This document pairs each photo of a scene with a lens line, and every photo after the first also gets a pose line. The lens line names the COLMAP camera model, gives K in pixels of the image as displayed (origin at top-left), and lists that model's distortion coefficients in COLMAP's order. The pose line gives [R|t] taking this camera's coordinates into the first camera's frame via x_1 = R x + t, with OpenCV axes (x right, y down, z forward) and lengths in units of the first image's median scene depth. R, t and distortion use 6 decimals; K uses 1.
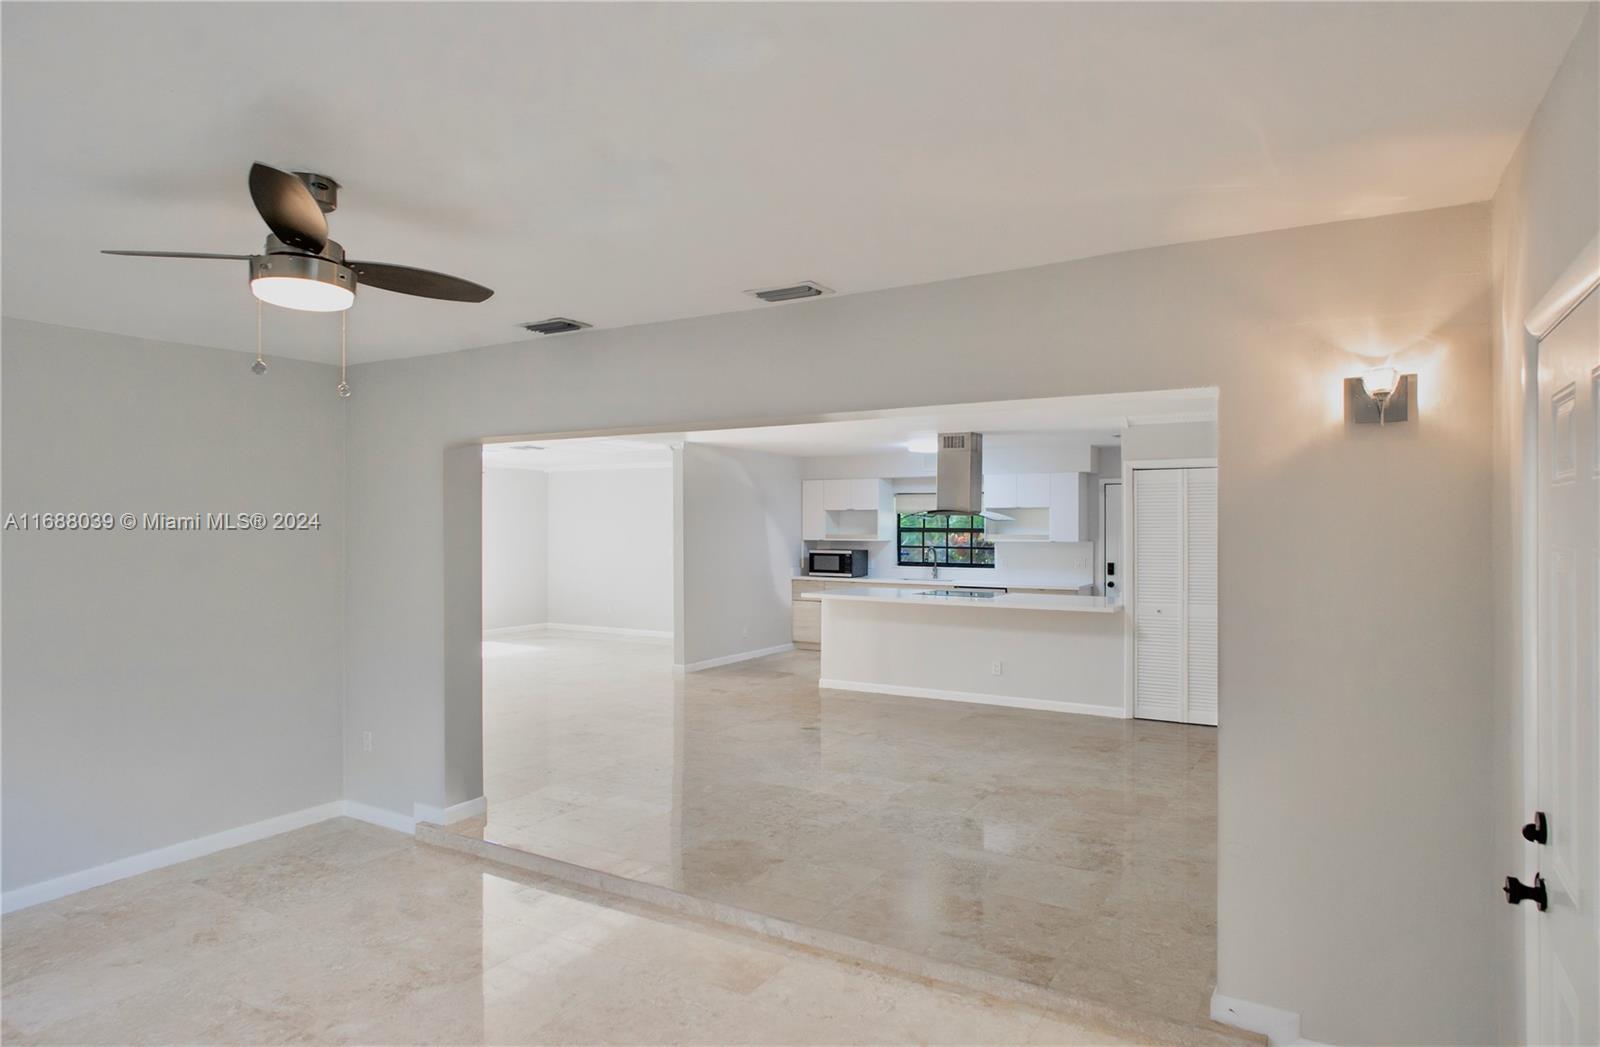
lens RADIAL K [[939.8, 0, 800.0], [0, 939.8, 523.5], [0, 0, 1]] dist [0.003804, 0.001159]
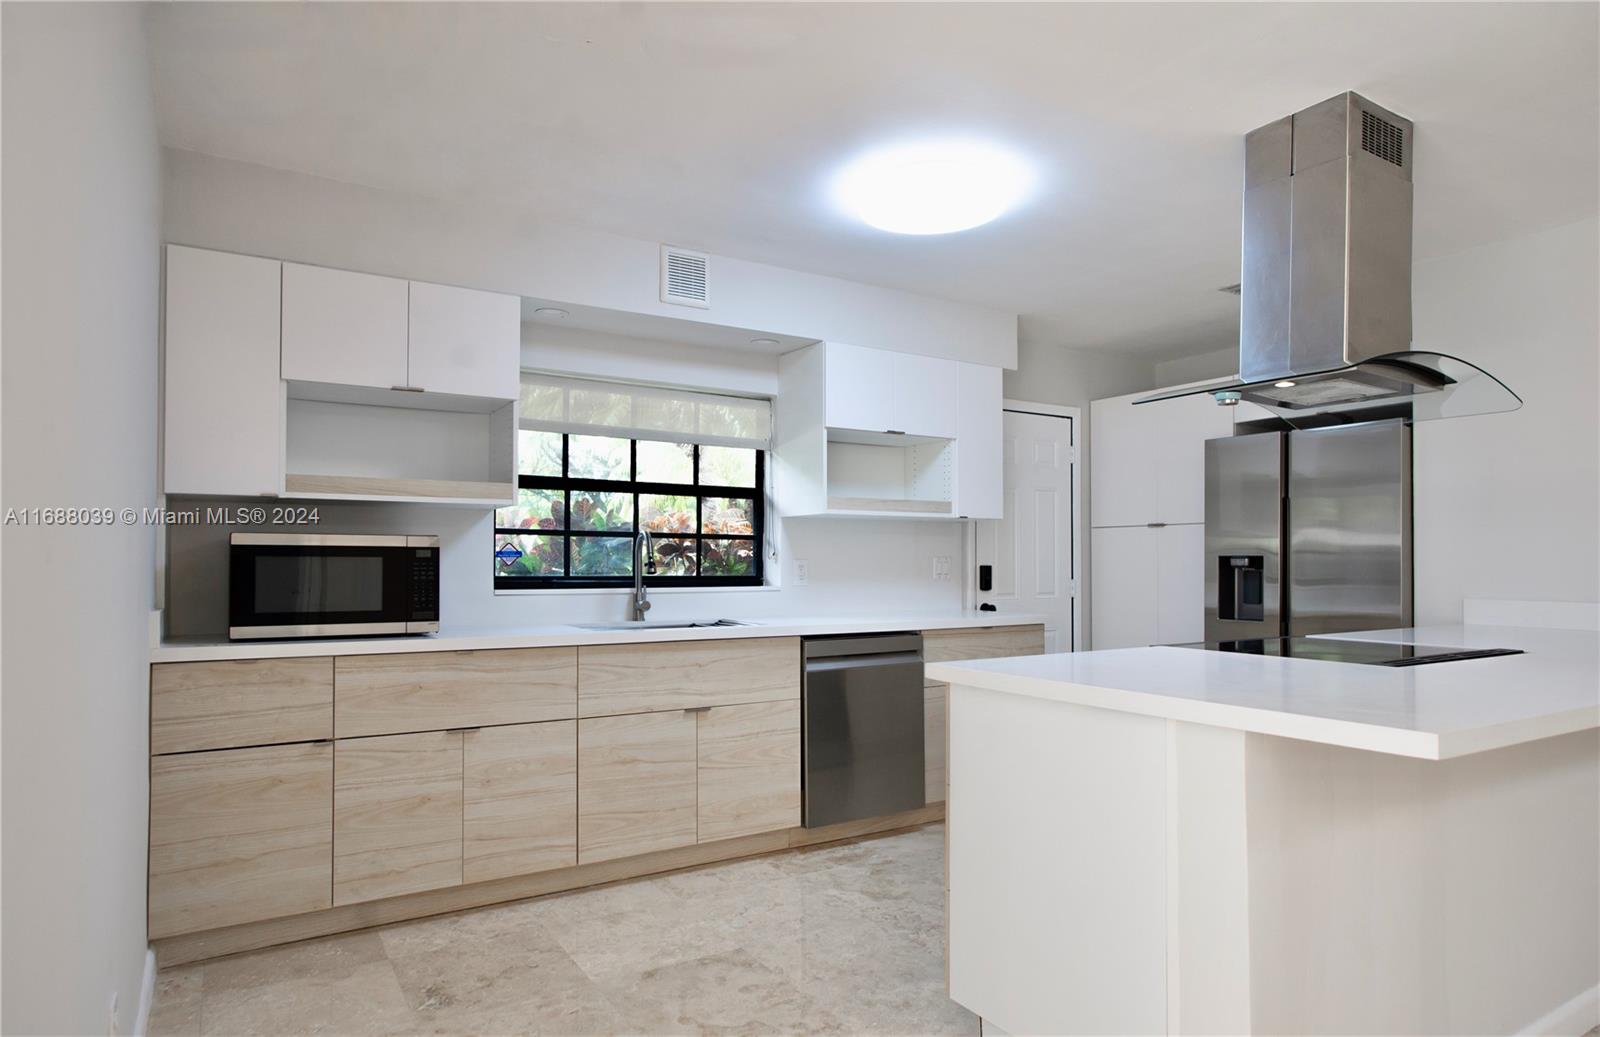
lens RADIAL K [[929.9, 0, 793.5], [0, 929.9, 545.7], [0, 0, 1]] dist [-0.003805, -0.000342]
pose [[0.459407, 0.015938, 0.888083, -0.138358], [-0.003202, 0.999862, -0.016287, 0.036158], [-0.888220, 0.004639, 0.459395, 0.790505]]
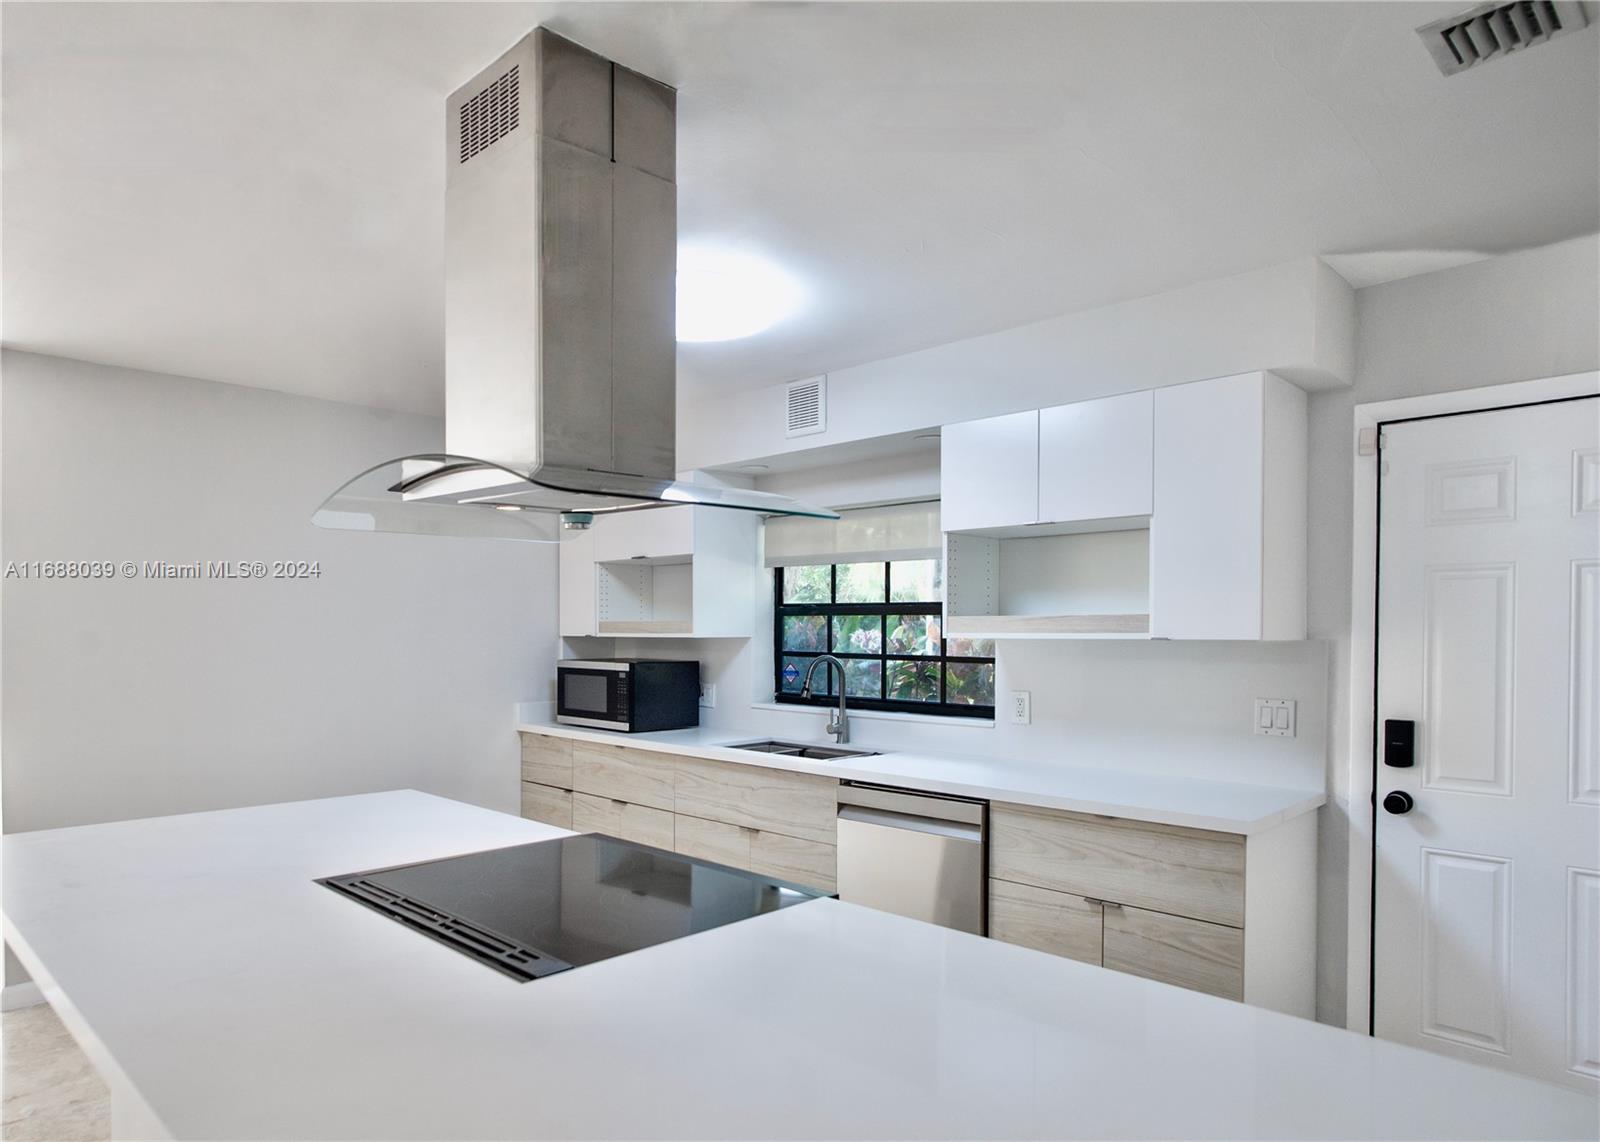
lens RADIAL K [[996.7, 0, 732.5], [0, 996.7, 648.6], [0, 0, 1]] dist [-0.002024, -0.000657]
pose [[0.963566, 0.006124, -0.267399, 0.205691], [-0.000671, 0.999790, 0.020479, 0.014766], [0.267468, -0.019554, 0.963368, 0.623372]]
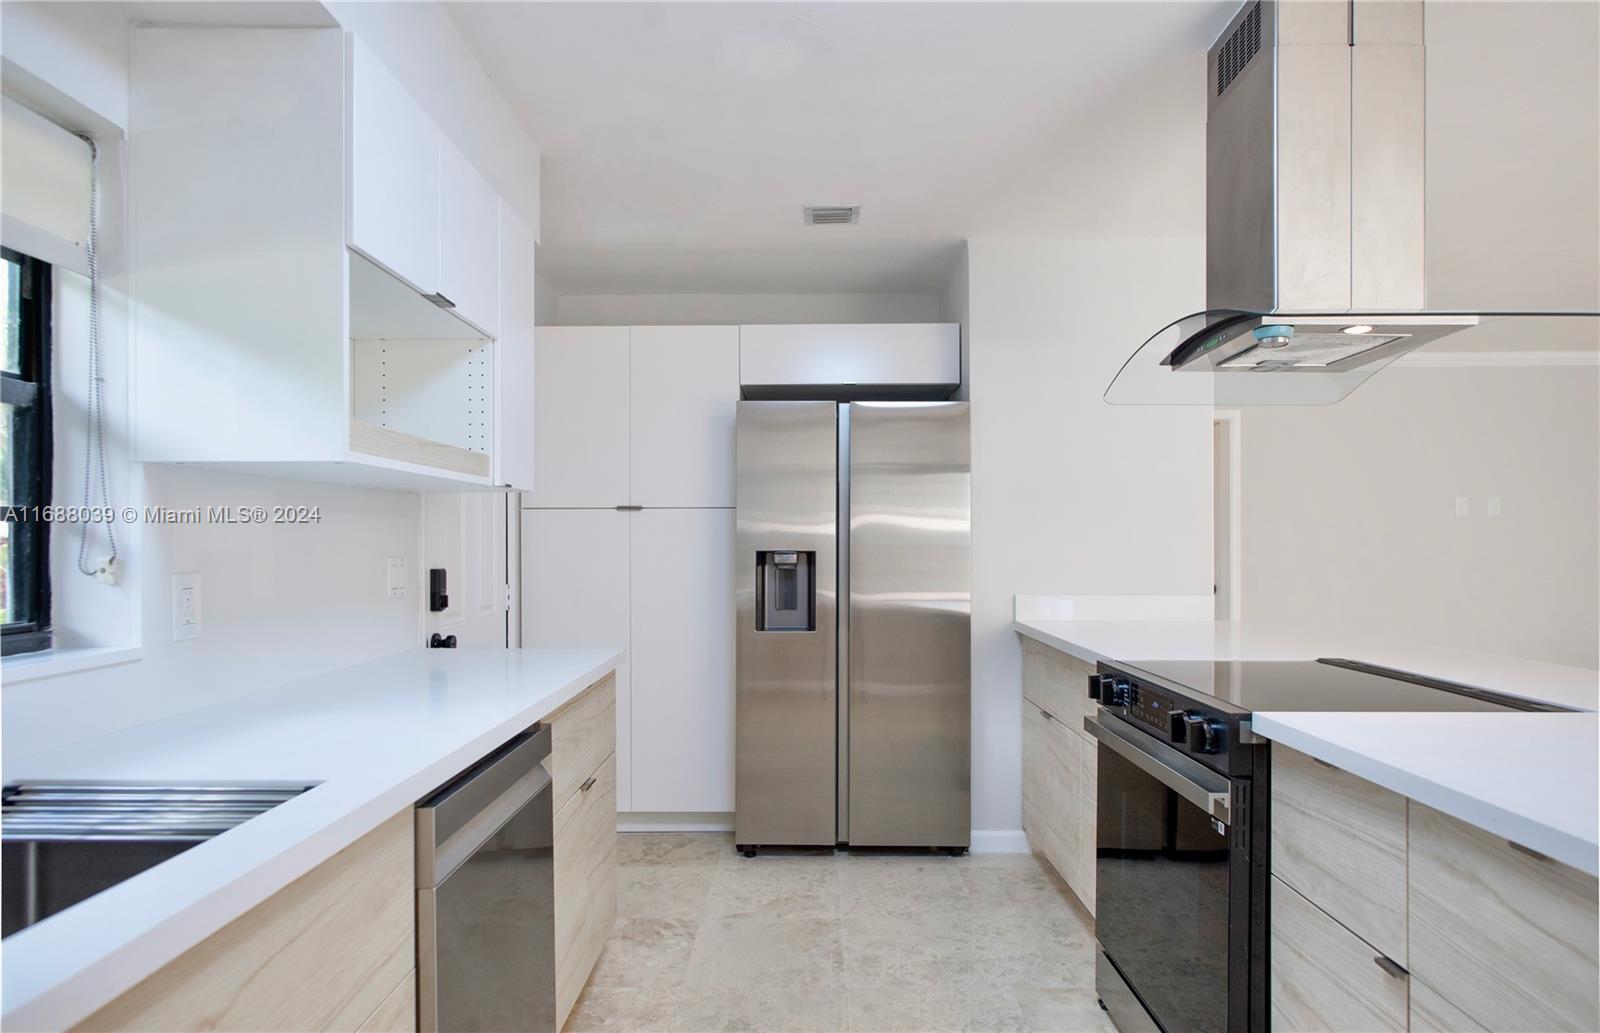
lens RADIAL K [[905.8, 0, 804.6], [0, 905.8, 543.9], [0, 0, 1]] dist [-0.003337, -0.001160]
pose [[-0.508908, -0.002929, 0.860816, 0.029319], [-0.000377, 0.999995, 0.003179, 0.030188], [-0.860821, 0.001293, -0.508907, 0.955151]]
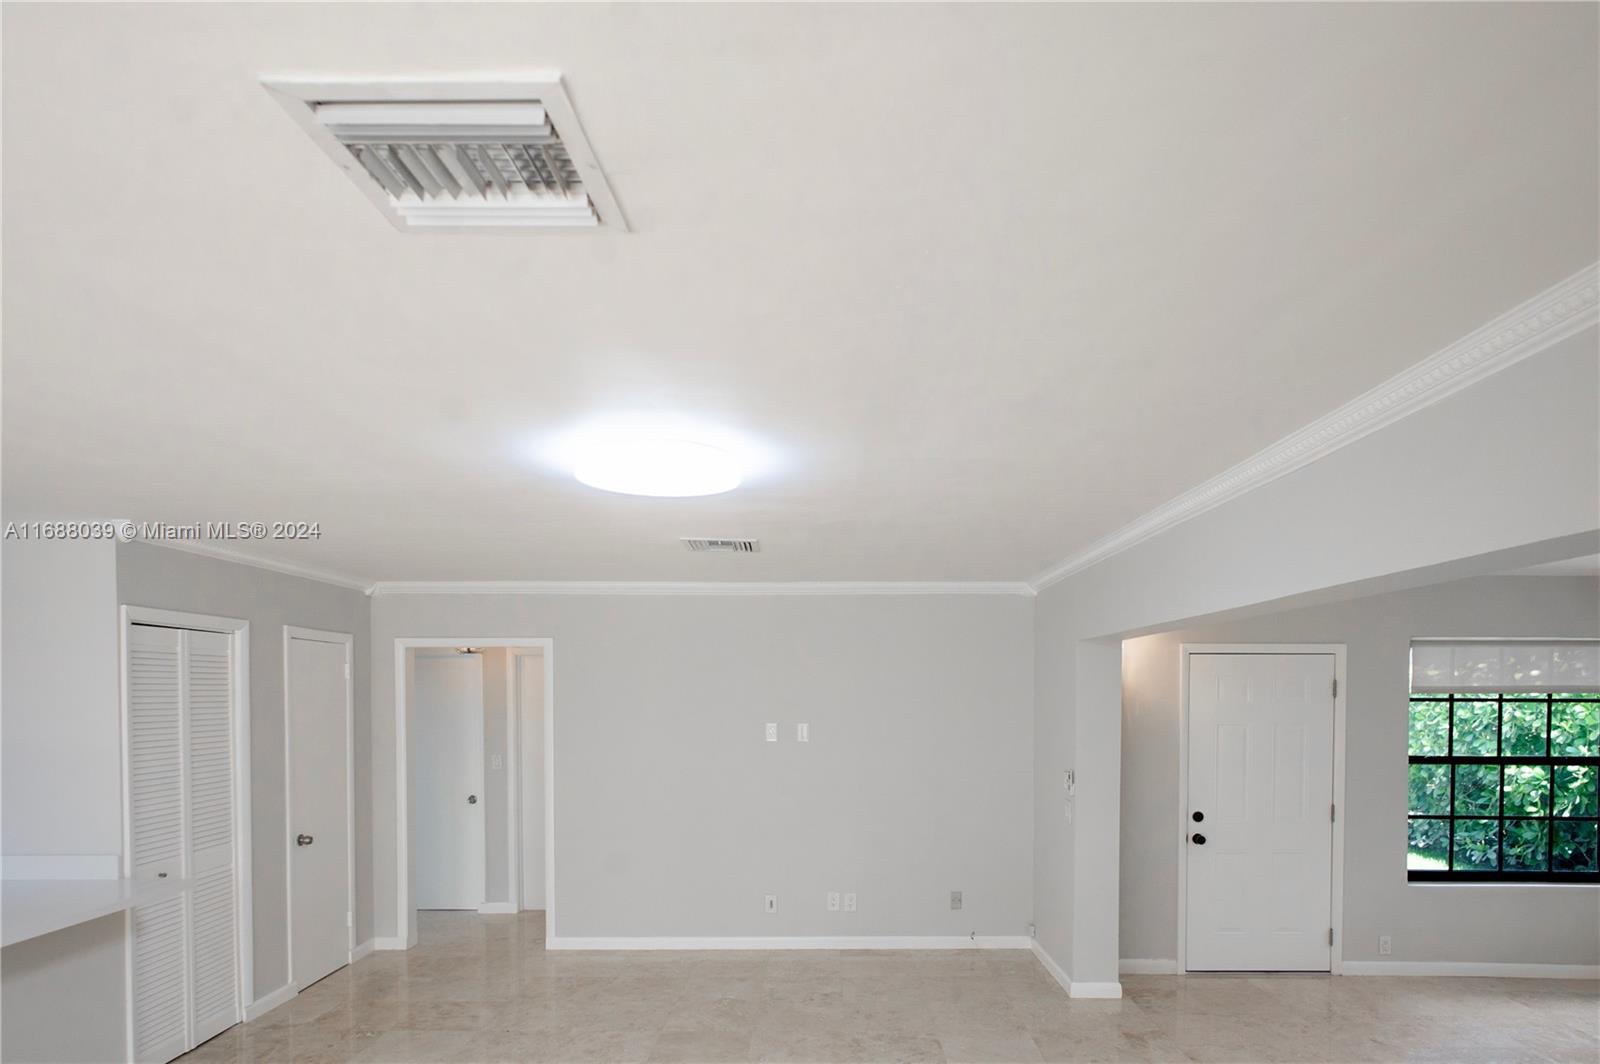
lens RADIAL K [[945.6, 0, 828.6], [0, 945.6, 716.0], [0, 0, 1]] dist [-0.003333, 0.000762]
pose [[-0.514806, -0.020986, 0.857050, -0.208915], [-0.002934, 0.999738, 0.022718, -0.011618], [-0.857302, 0.009181, -0.514732, 0.626942]]
